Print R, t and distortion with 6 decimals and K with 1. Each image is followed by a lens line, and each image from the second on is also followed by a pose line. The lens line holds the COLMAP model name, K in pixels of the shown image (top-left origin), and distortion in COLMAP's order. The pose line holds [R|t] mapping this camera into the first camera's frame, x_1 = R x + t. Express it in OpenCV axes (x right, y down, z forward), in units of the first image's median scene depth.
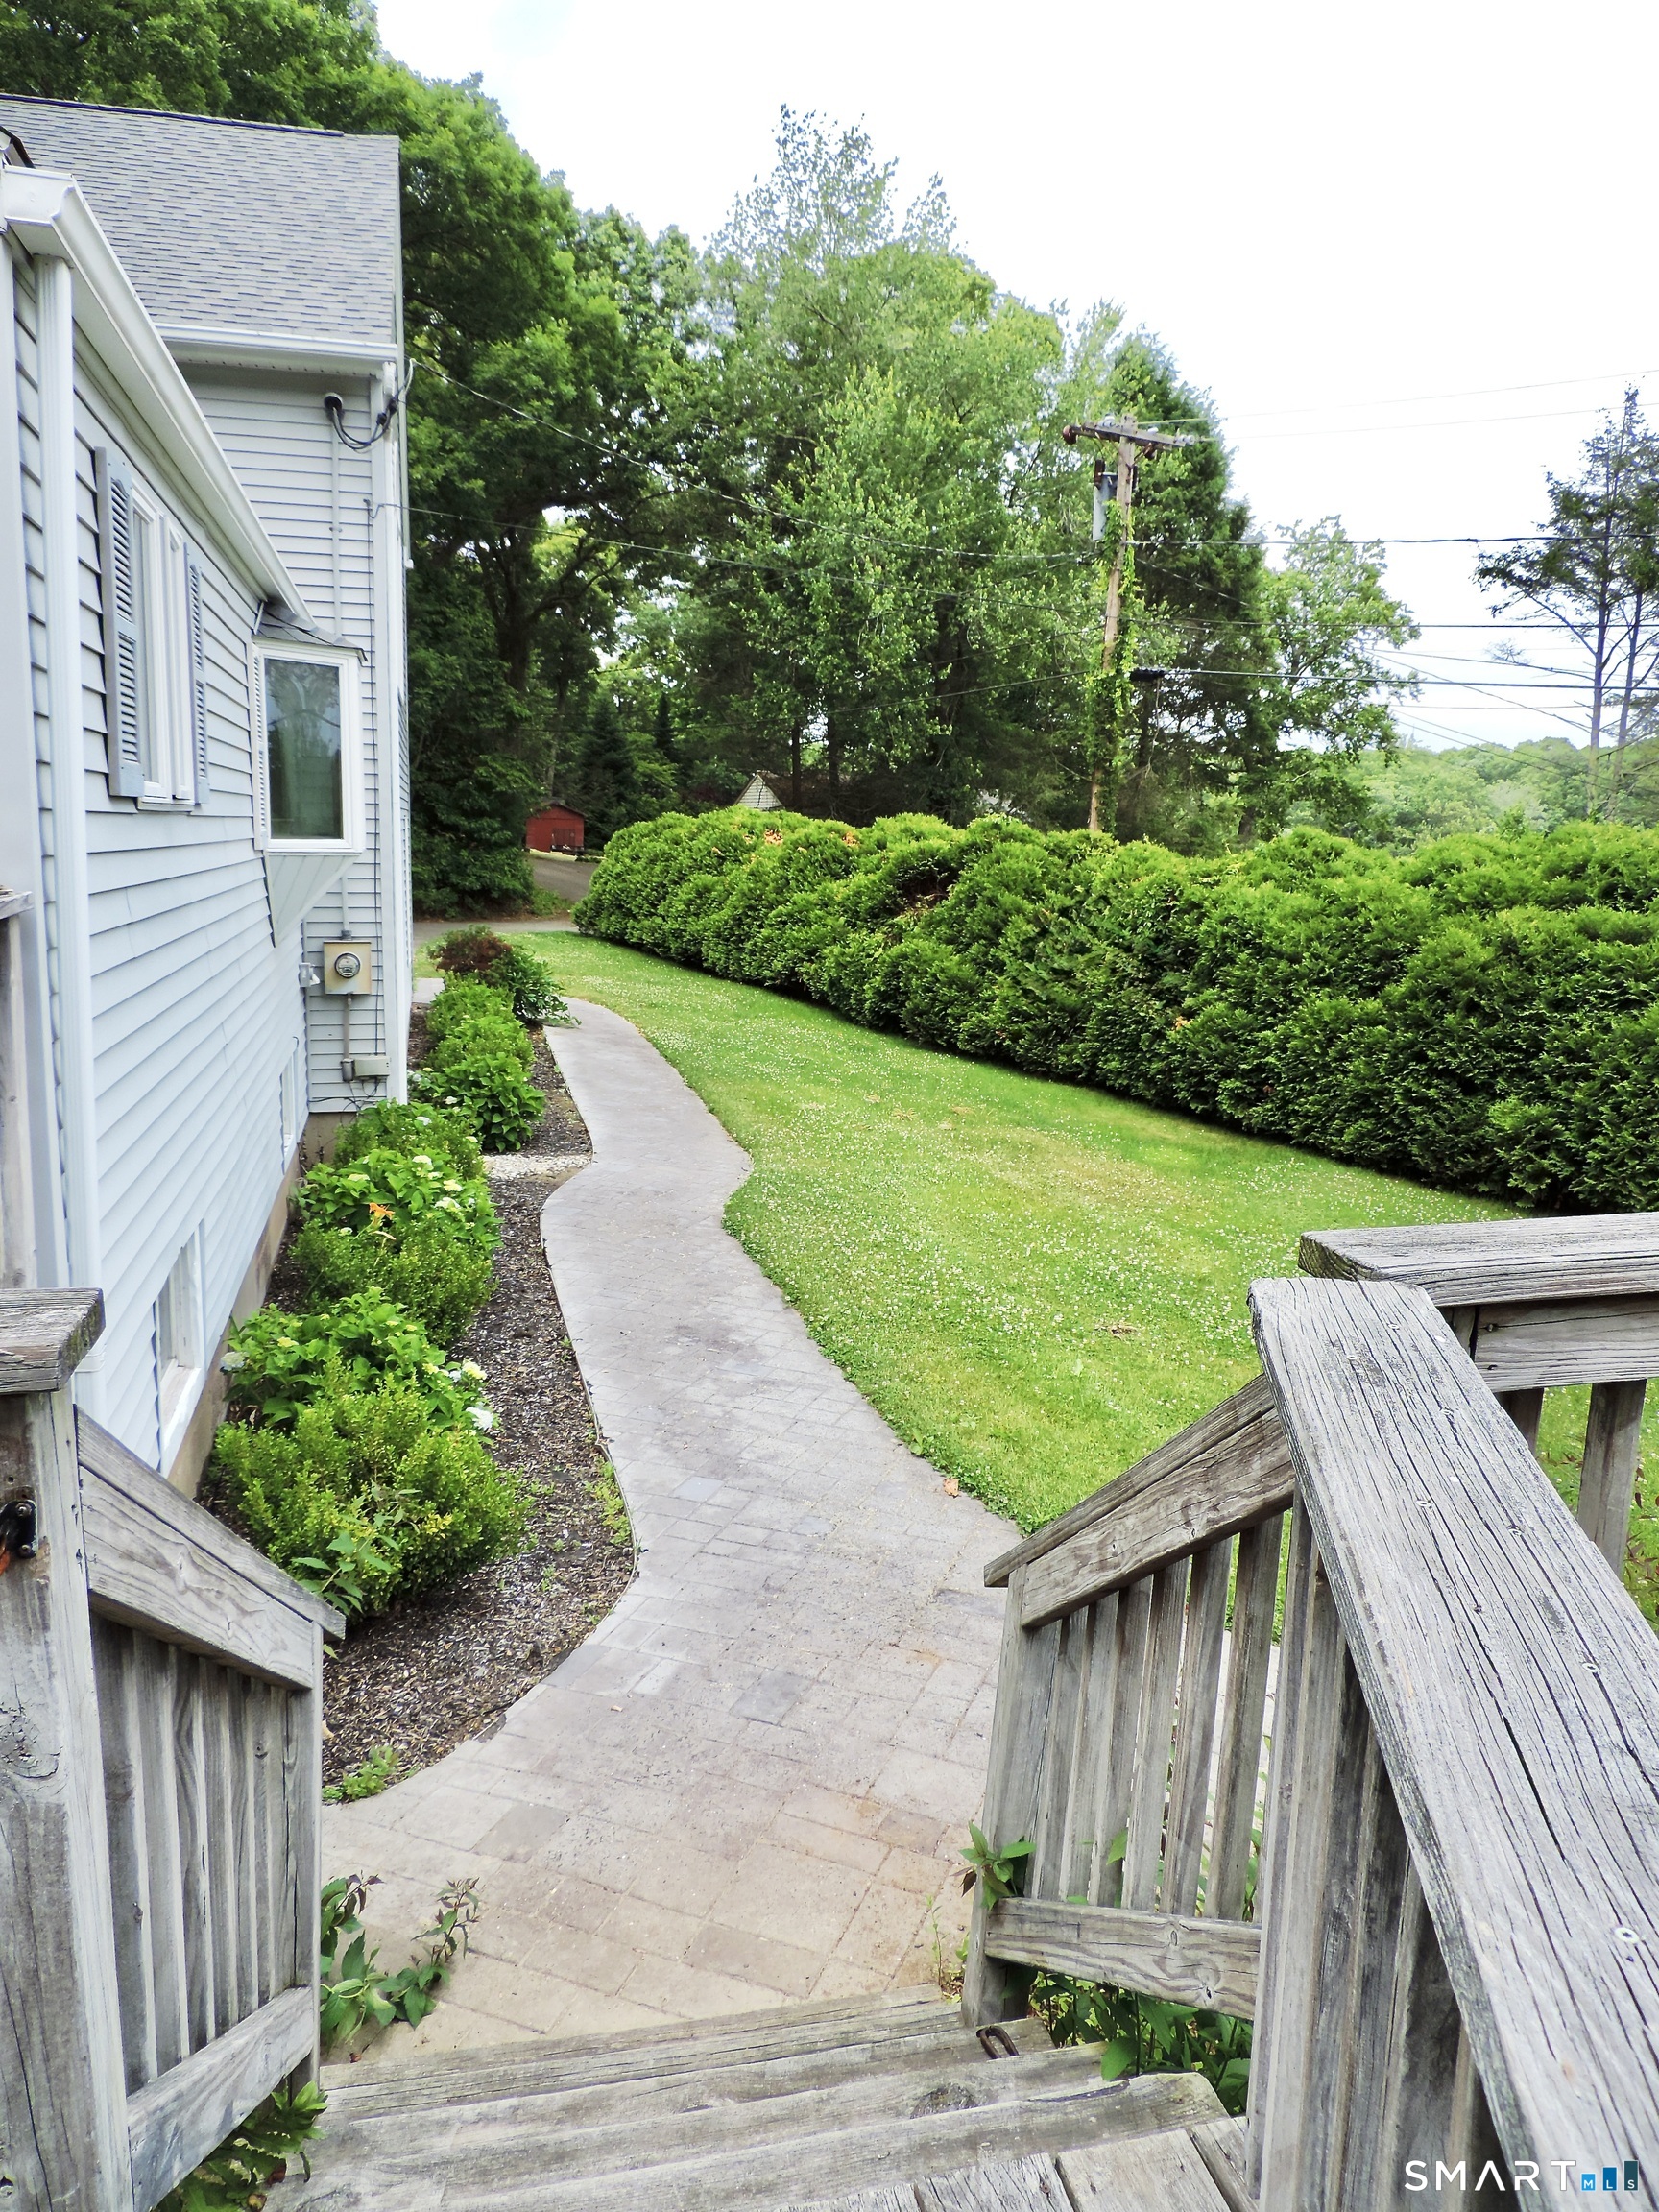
lens RADIAL K [[1580.8, 0, 829.5], [0, 1580.8, 1106.0], [0, 0, 1]] dist [-0.008734, -0.002351]
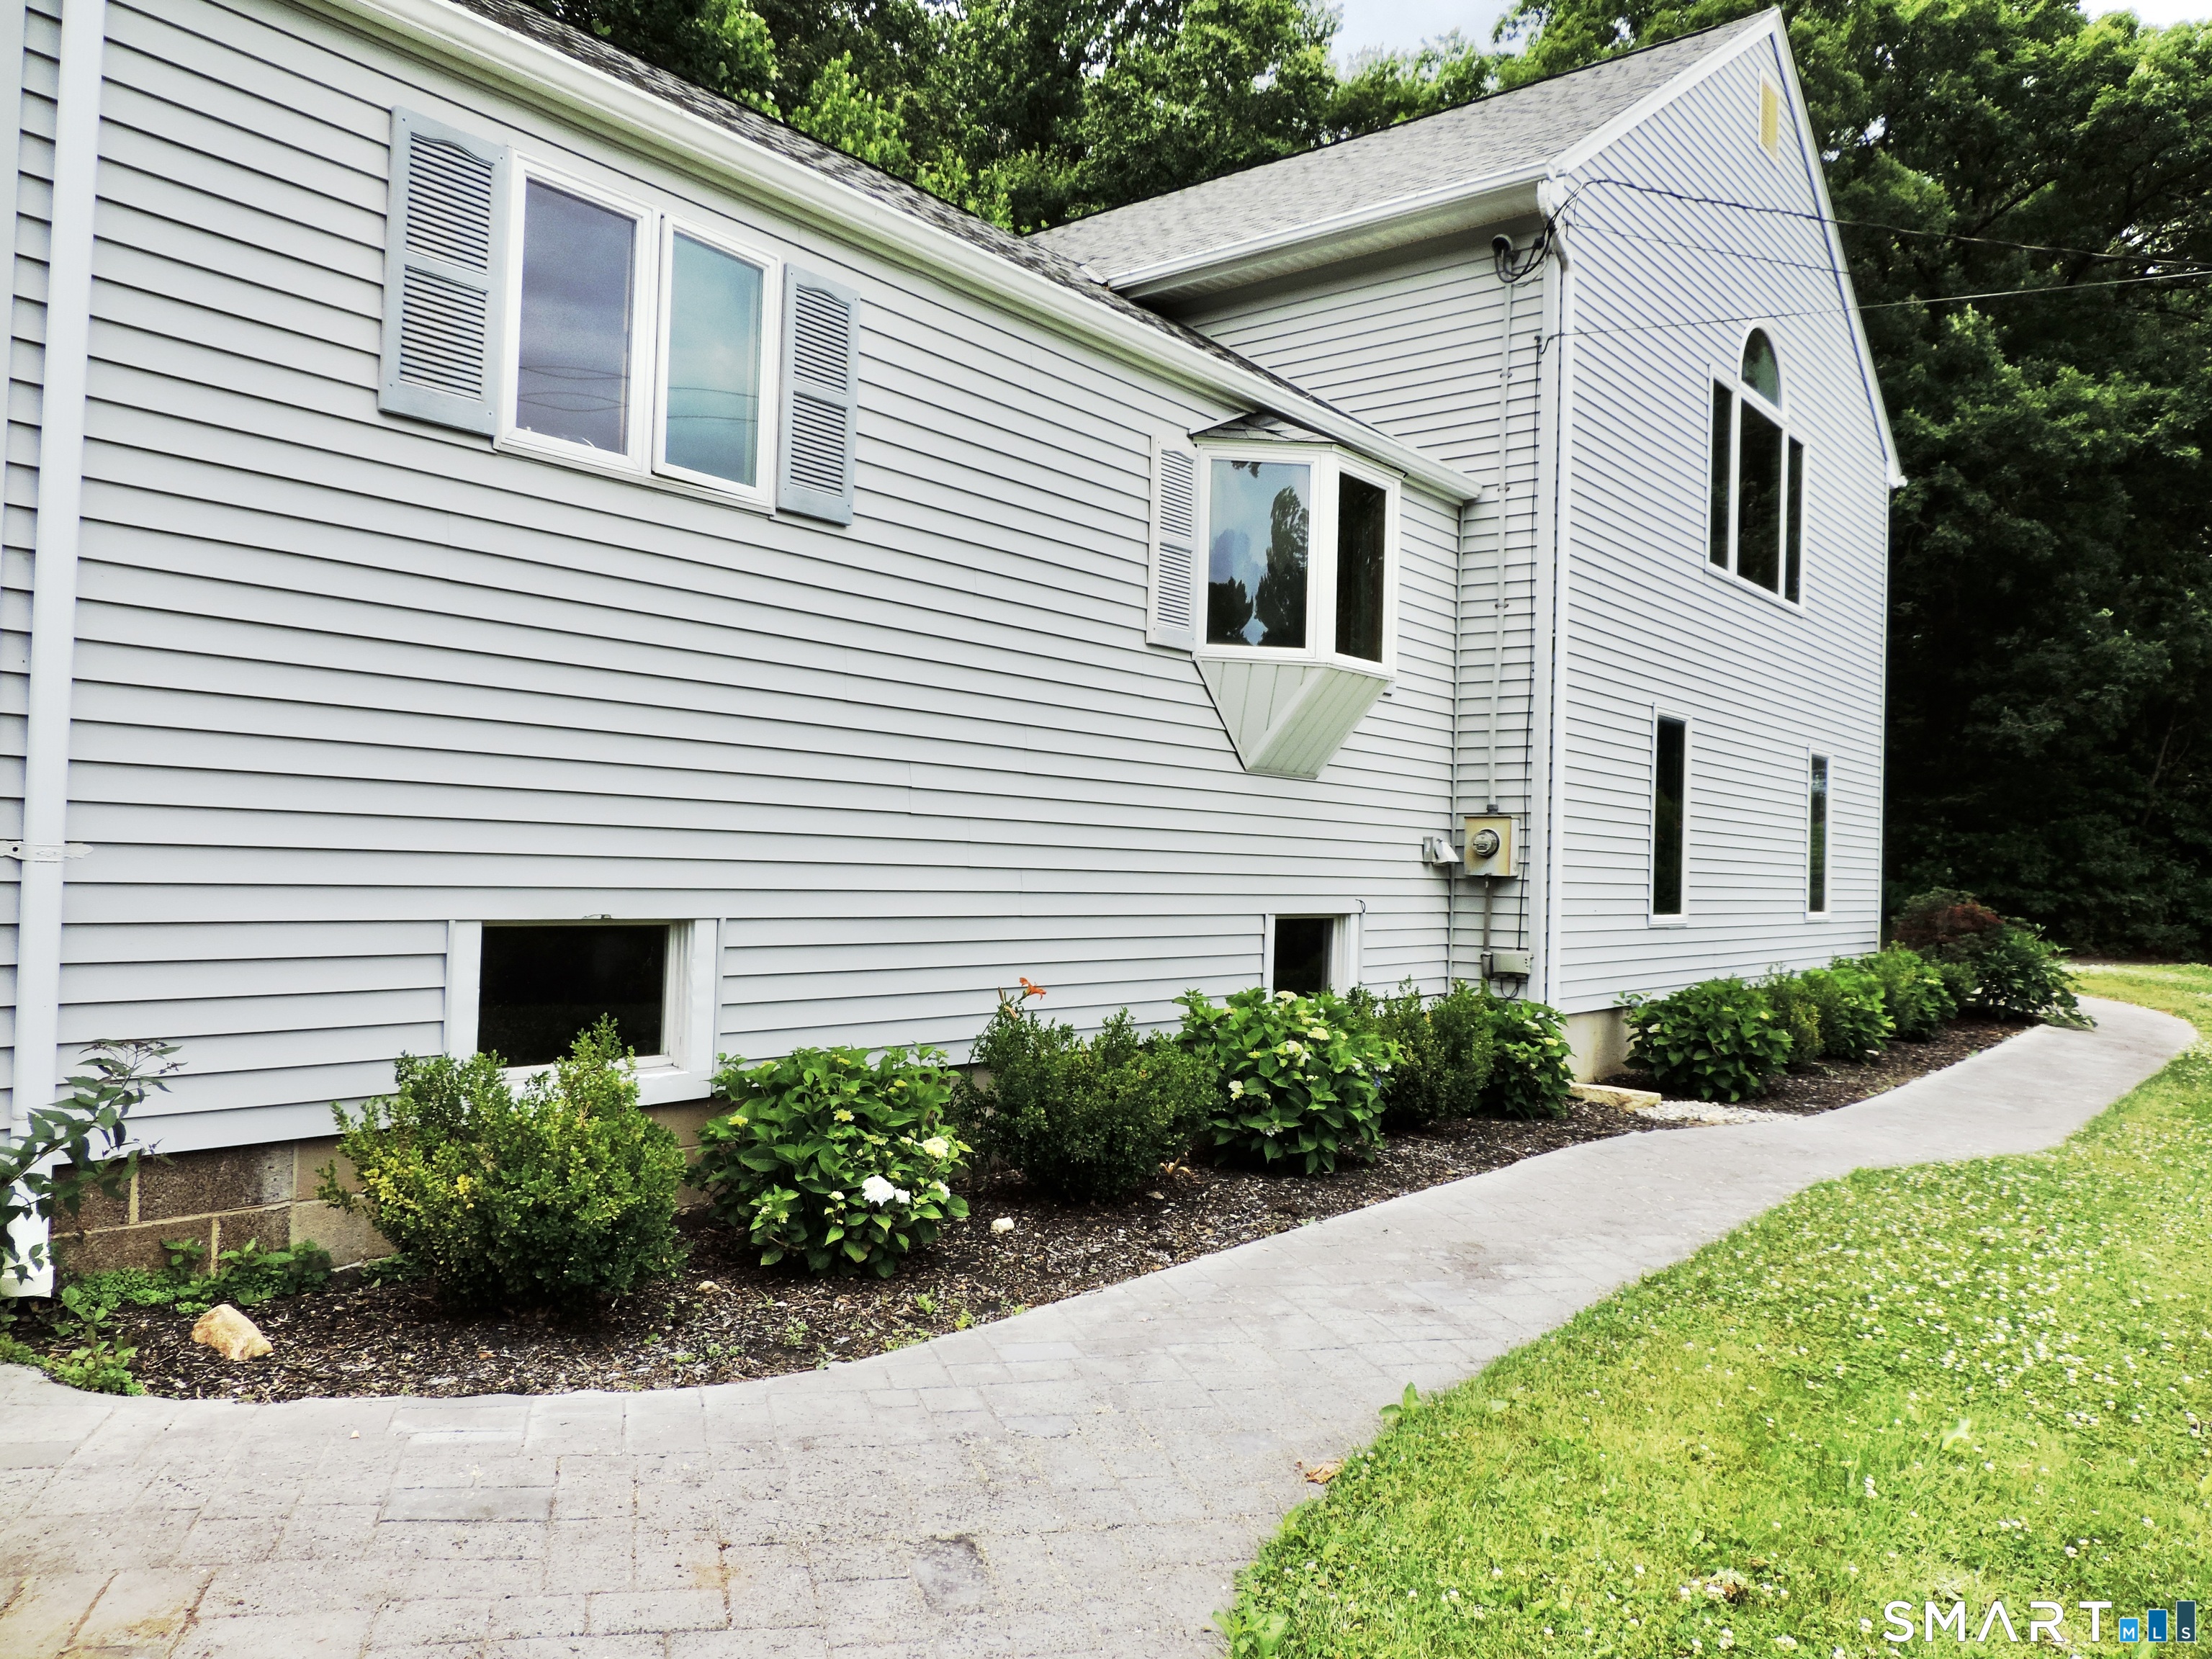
lens RADIAL K [[1580.8, 0, 1106.0], [0, 1580.8, 829.5], [0, 0, 1]] dist [-0.008734, -0.002351]
pose [[0.596750, -0.027526, -0.801955, 0.271051], [-0.153218, 0.977115, -0.147551, 0.065111], [0.787664, 0.210925, 0.578876, 0.319866]]
